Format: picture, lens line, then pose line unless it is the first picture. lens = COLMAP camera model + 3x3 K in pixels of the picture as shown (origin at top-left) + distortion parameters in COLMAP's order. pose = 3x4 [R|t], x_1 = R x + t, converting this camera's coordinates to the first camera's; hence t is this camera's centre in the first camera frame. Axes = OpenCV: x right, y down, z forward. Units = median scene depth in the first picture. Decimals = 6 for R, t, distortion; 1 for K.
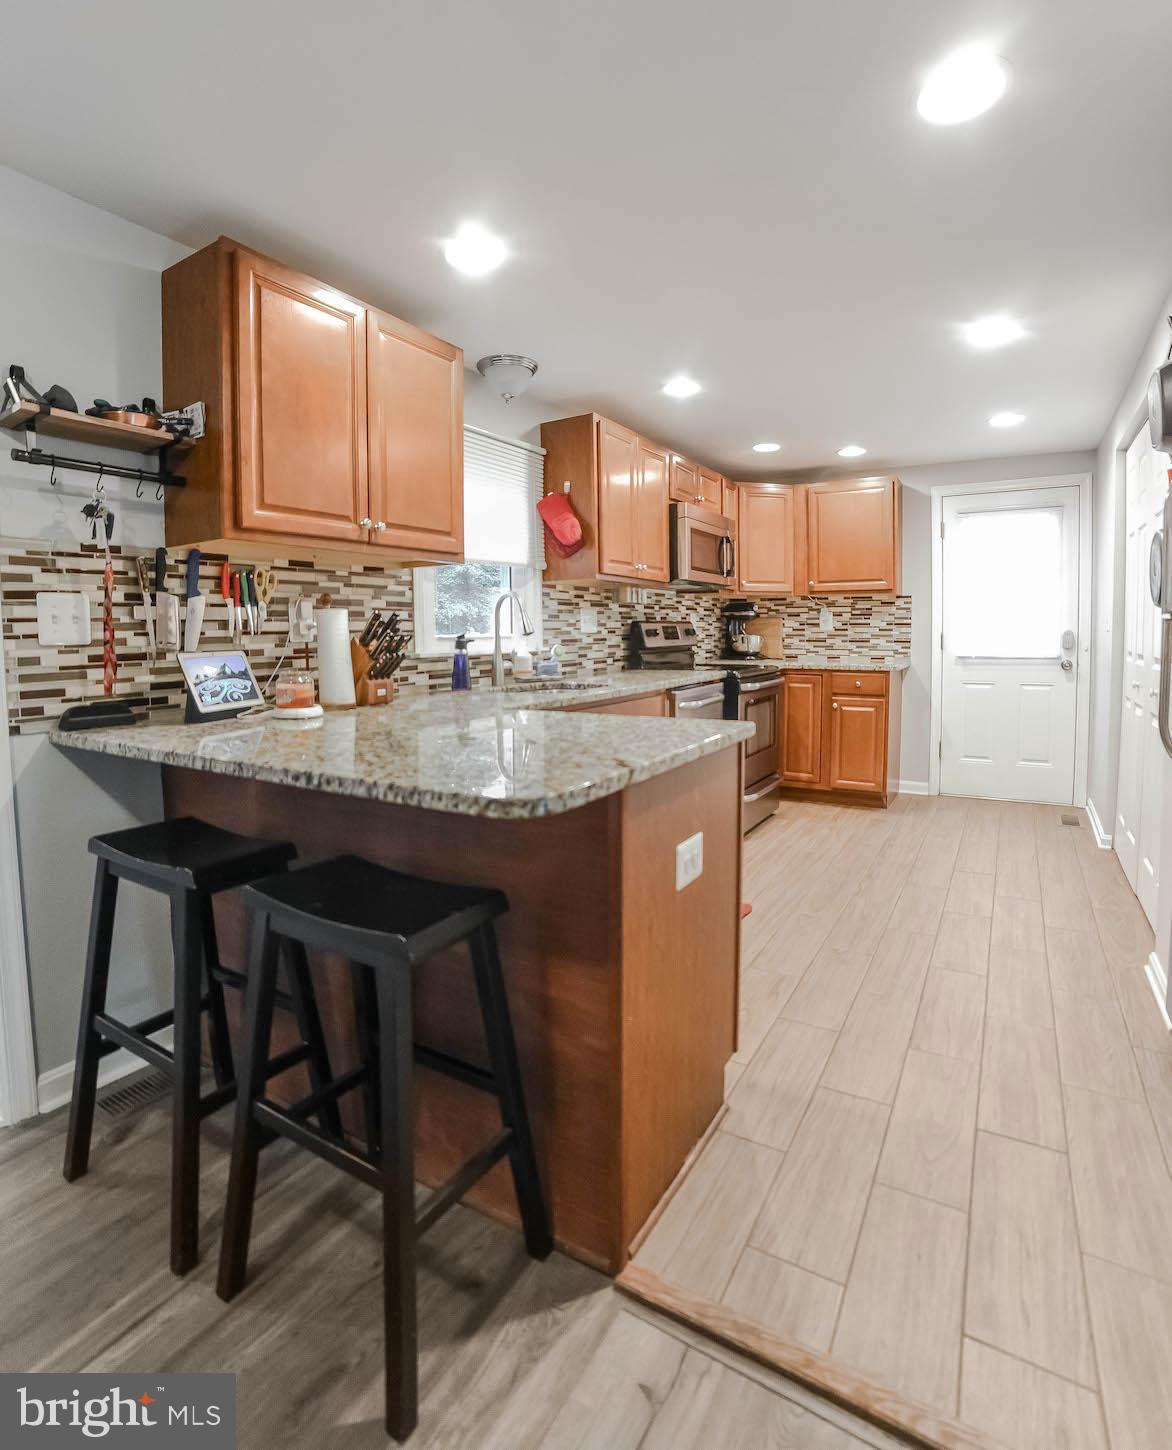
lens RADIAL K [[730.4, 0, 597.0], [0, 730.4, 668.9], [0, 0, 1]] dist [-0.112455, 0.049818]
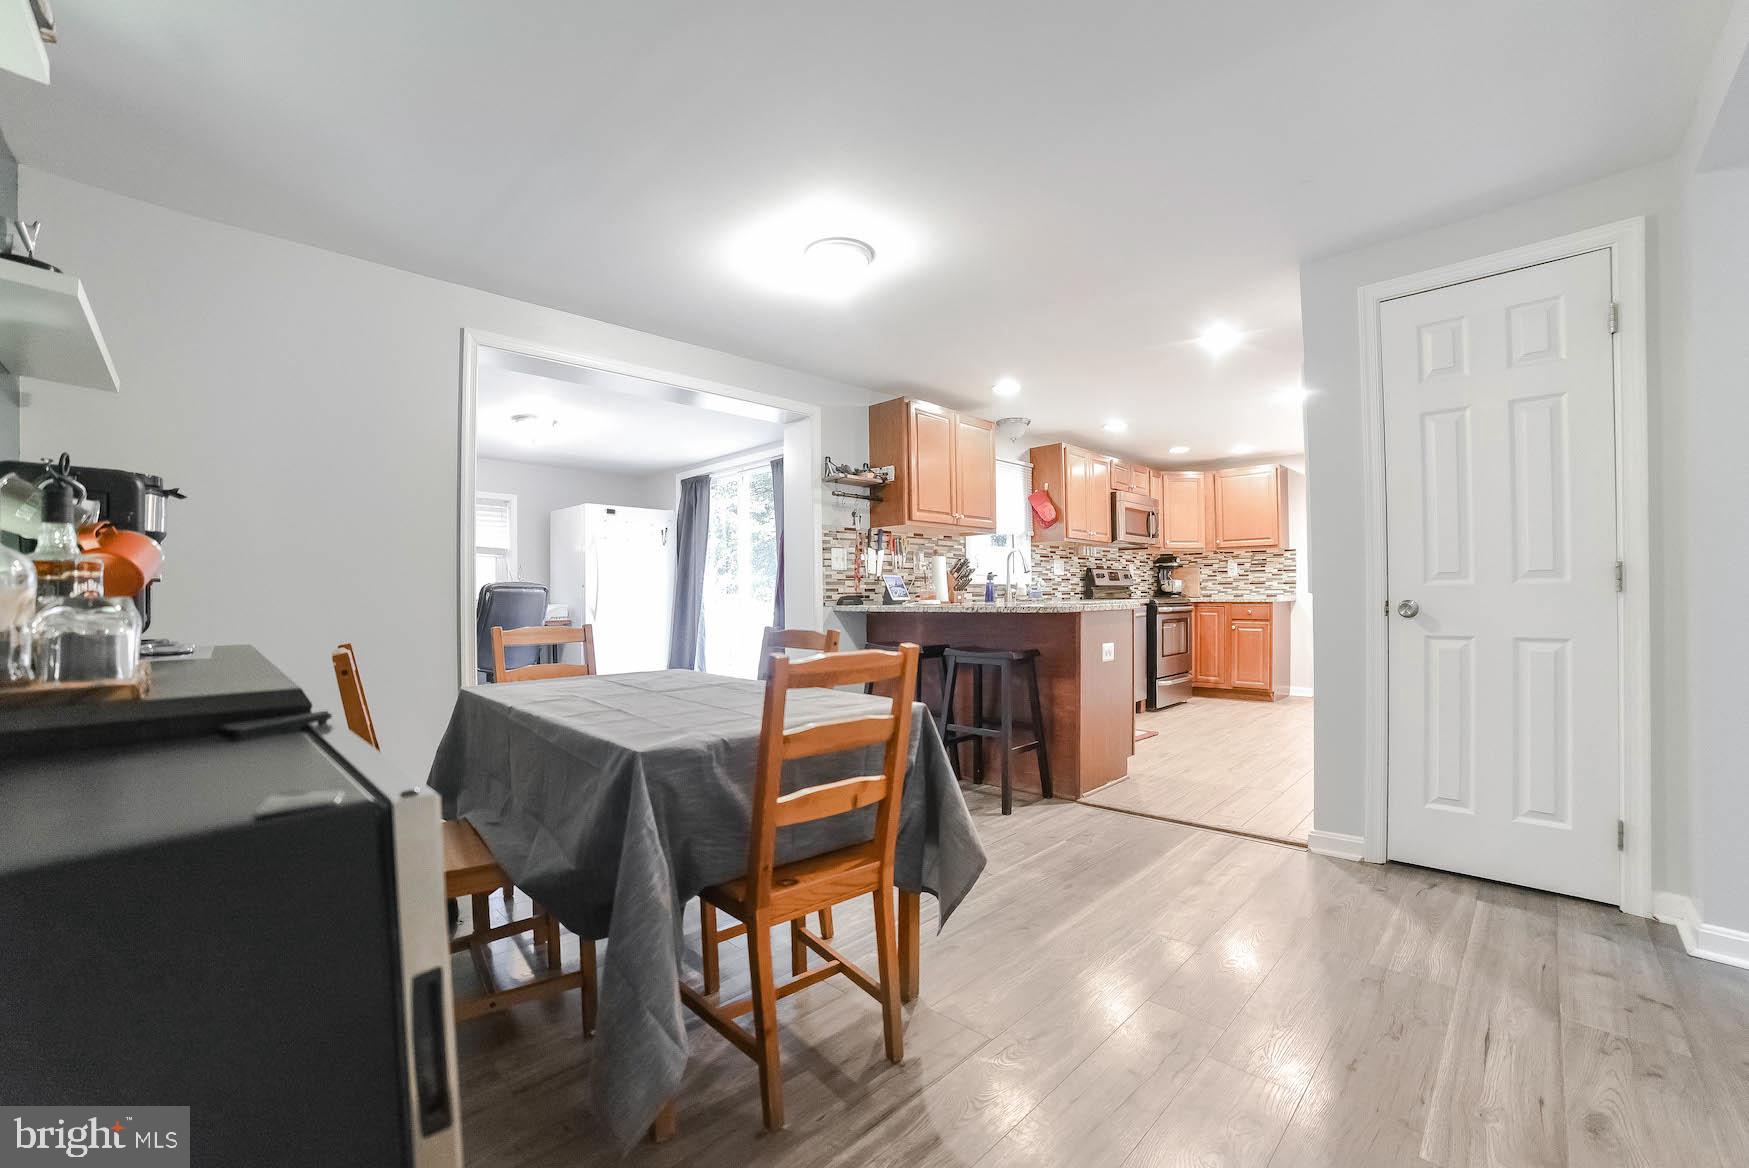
lens RADIAL K [[718.7, 0, 879.1], [0, 718.7, 588.0], [0, 0, 1]] dist [-0.106657, 0.043955]
pose [[0.971066, -0.001458, -0.238805, -0.019783], [-0.012860, 0.998211, -0.058386, 0.072493], [0.238463, 0.059767, 0.969311, -0.579444]]
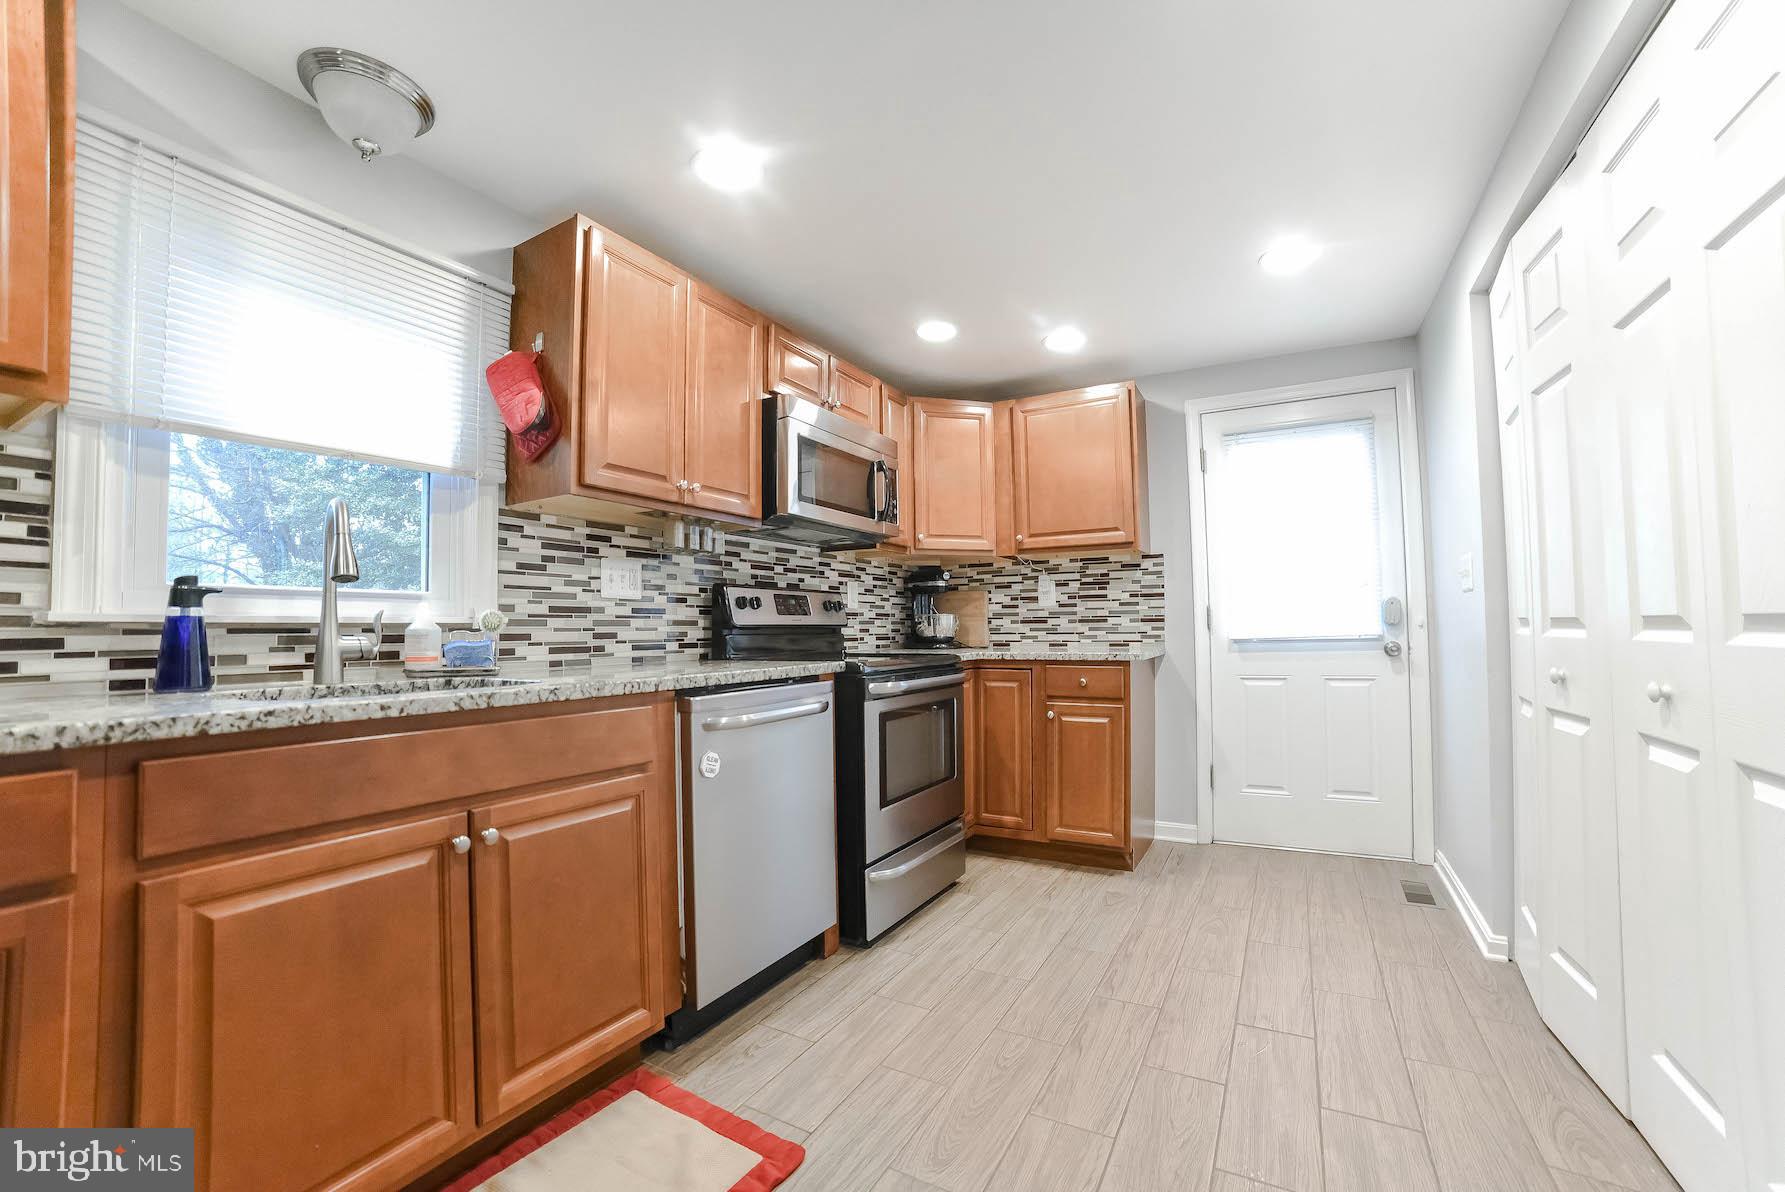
lens RADIAL K [[733.5, 0, 897.2], [0, 733.5, 600.1], [0, 0, 1]] dist [-0.106657, 0.043955]
pose [[0.999619, -0.002634, 0.027475, 0.195903], [0.005204, 0.995571, -0.093865, 0.009424], [-0.027106, 0.093973, 0.995206, 0.375635]]
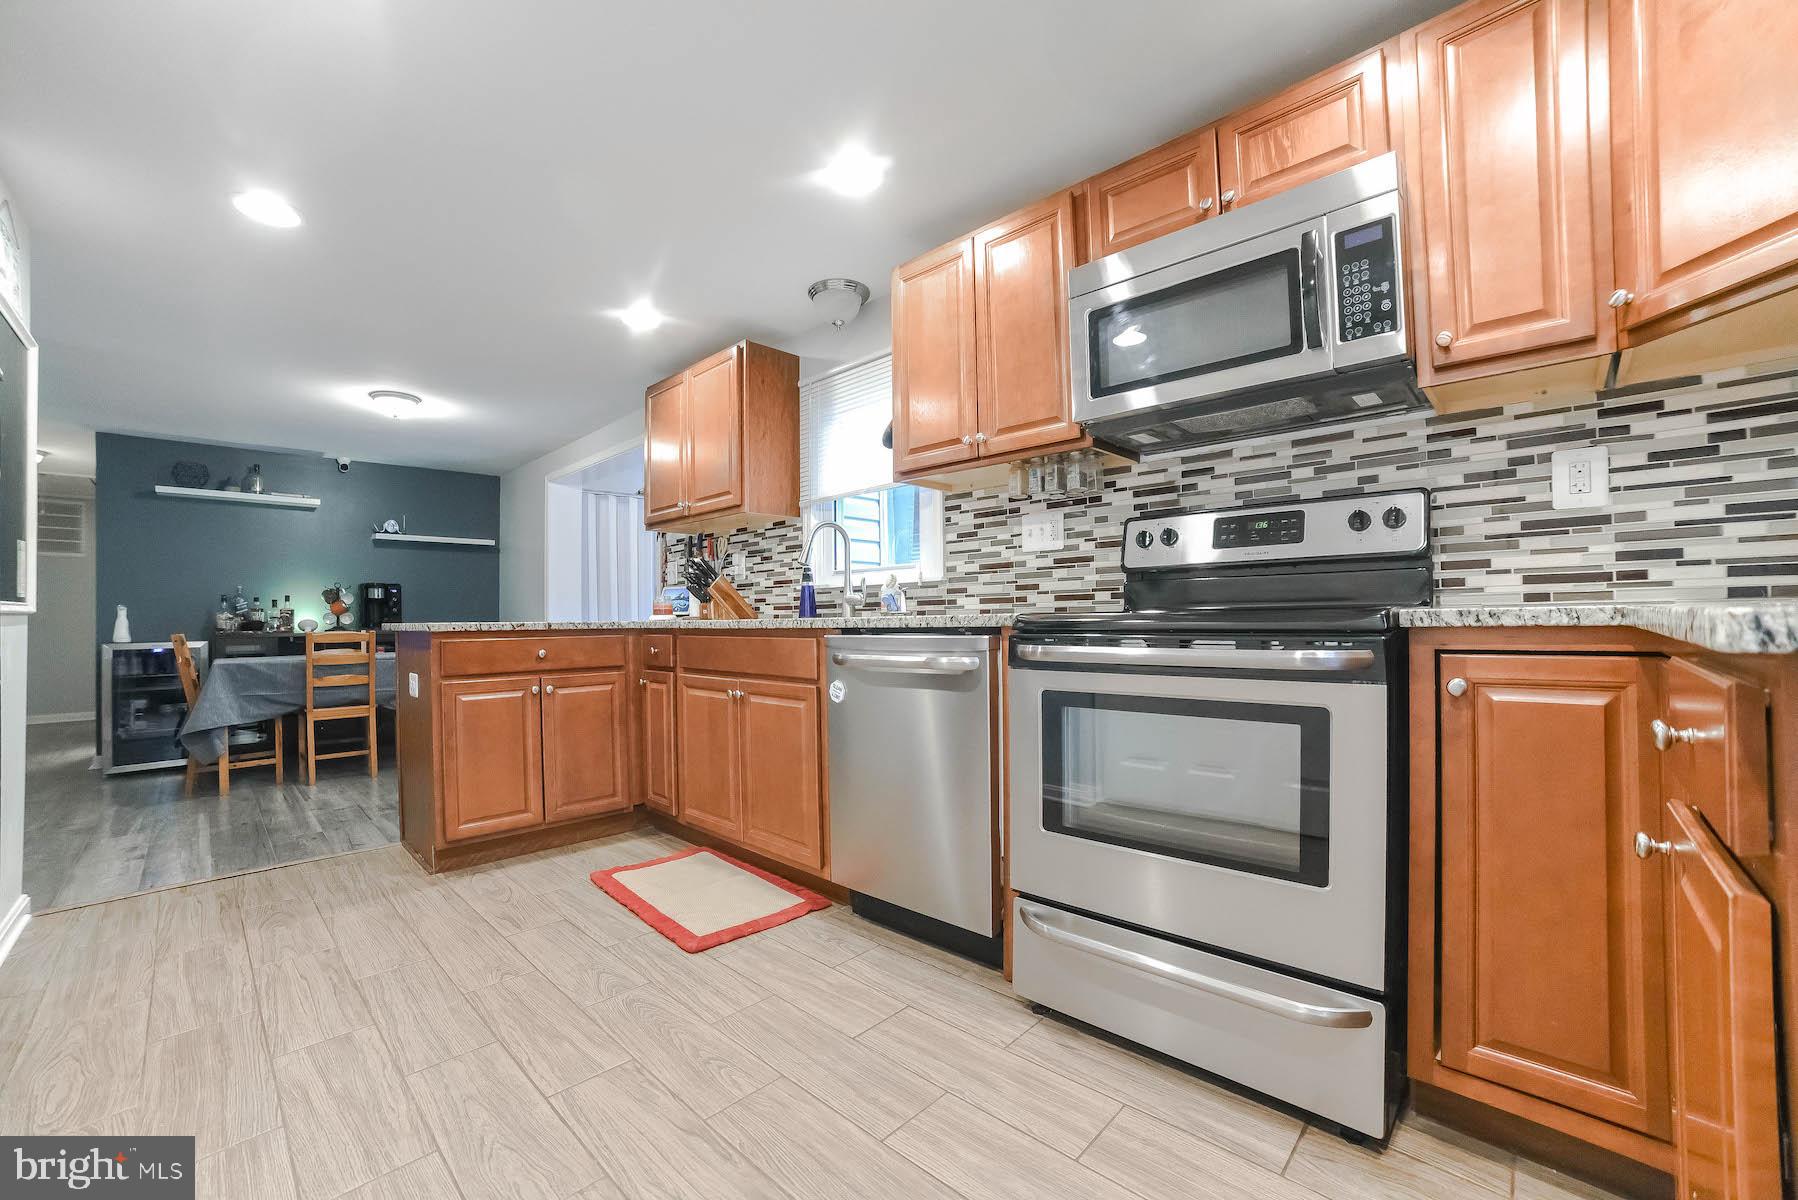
lens RADIAL K [[738.8, 0, 903.7], [0, 738.8, 604.1], [0, 0, 1]] dist [-0.106657, 0.043955]
pose [[-0.230390, -0.005289, -0.973084, 0.612991], [-0.034620, 0.999397, 0.002765, -0.000986], [0.972482, 0.034326, -0.230434, 0.993571]]
